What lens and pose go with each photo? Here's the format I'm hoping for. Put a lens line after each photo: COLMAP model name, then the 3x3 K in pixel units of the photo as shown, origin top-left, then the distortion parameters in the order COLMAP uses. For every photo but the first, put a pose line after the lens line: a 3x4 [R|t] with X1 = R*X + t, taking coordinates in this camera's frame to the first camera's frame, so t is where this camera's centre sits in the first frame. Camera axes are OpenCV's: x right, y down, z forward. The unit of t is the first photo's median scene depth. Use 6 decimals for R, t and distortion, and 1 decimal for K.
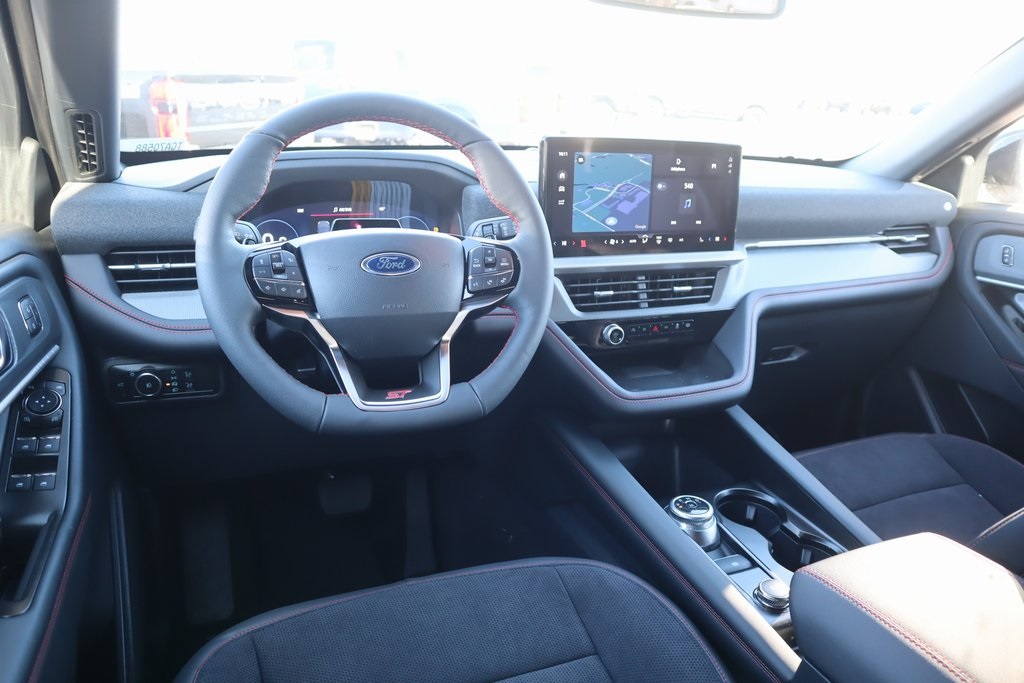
lens RADIAL K [[719.4, 0, 512.5], [0, 719.4, 340.2], [0, 0, 1]] dist [-0.110290, 0.064234]
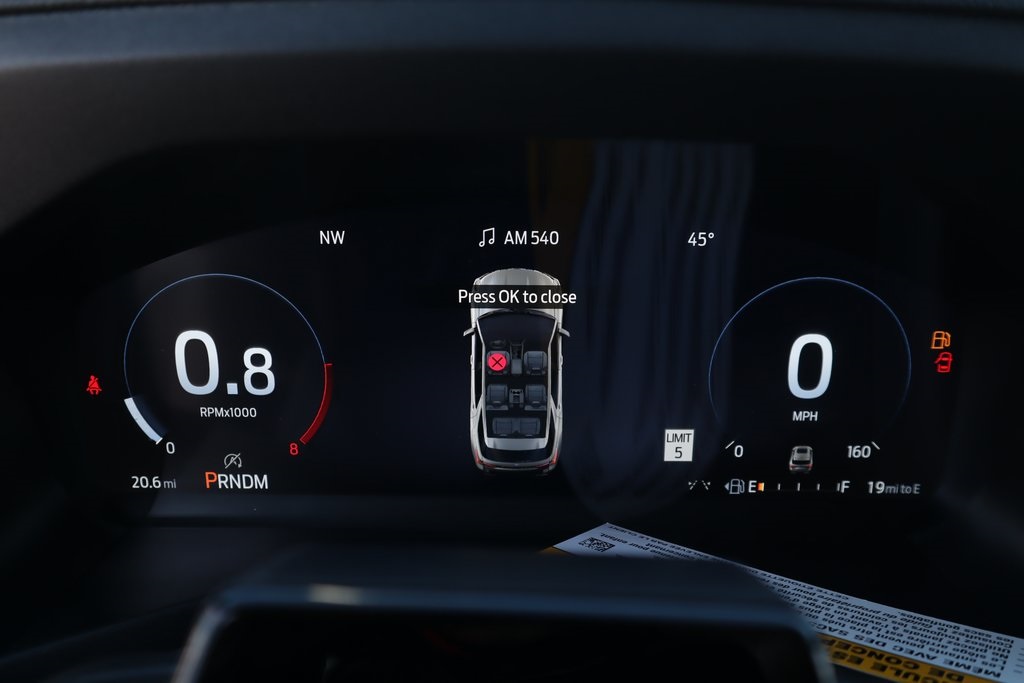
lens RADIAL K [[926.9, 0, 513.7], [0, 926.9, 339.1], [0, 0, 1]] dist [-0.040532, 0.053434]
pose [[0.922745, 0.117567, -0.367042, -0.125320], [-0.082450, 0.990507, 0.109991, -0.175965], [0.376489, -0.071231, 0.923679, 0.701501]]
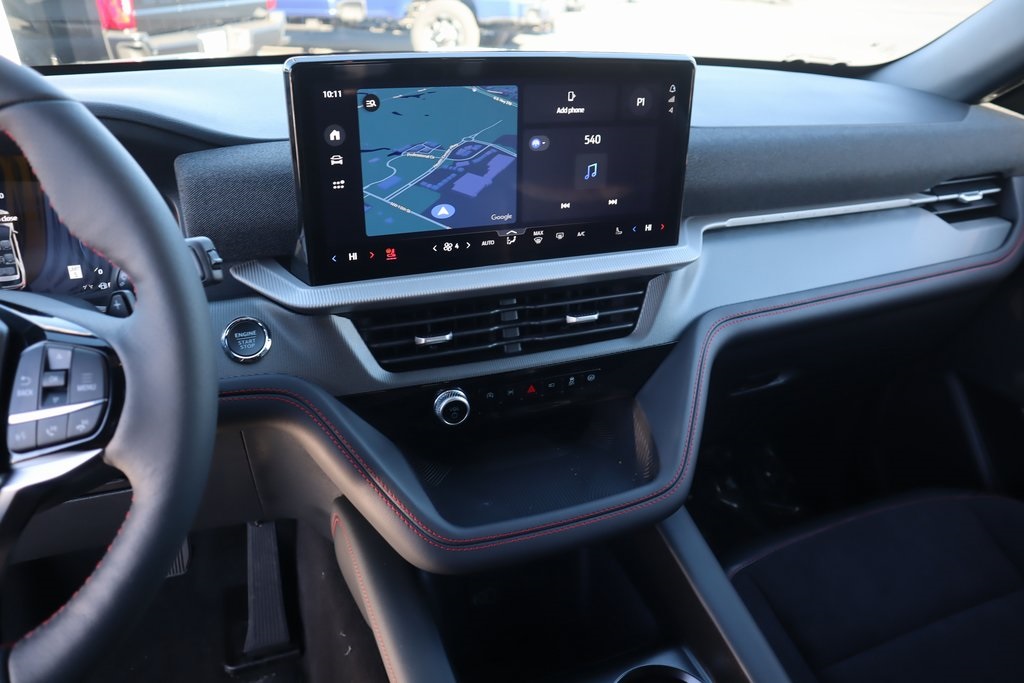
lens RADIAL K [[719.4, 0, 507.8], [0, 719.4, 342.7], [0, 0, 1]] dist [-0.110290, 0.064234]
pose [[0.999672, 0.001611, -0.025558, 0.194192], [0.002508, 0.987065, 0.160301, -0.148260], [0.025485, -0.160313, 0.986737, 0.418313]]
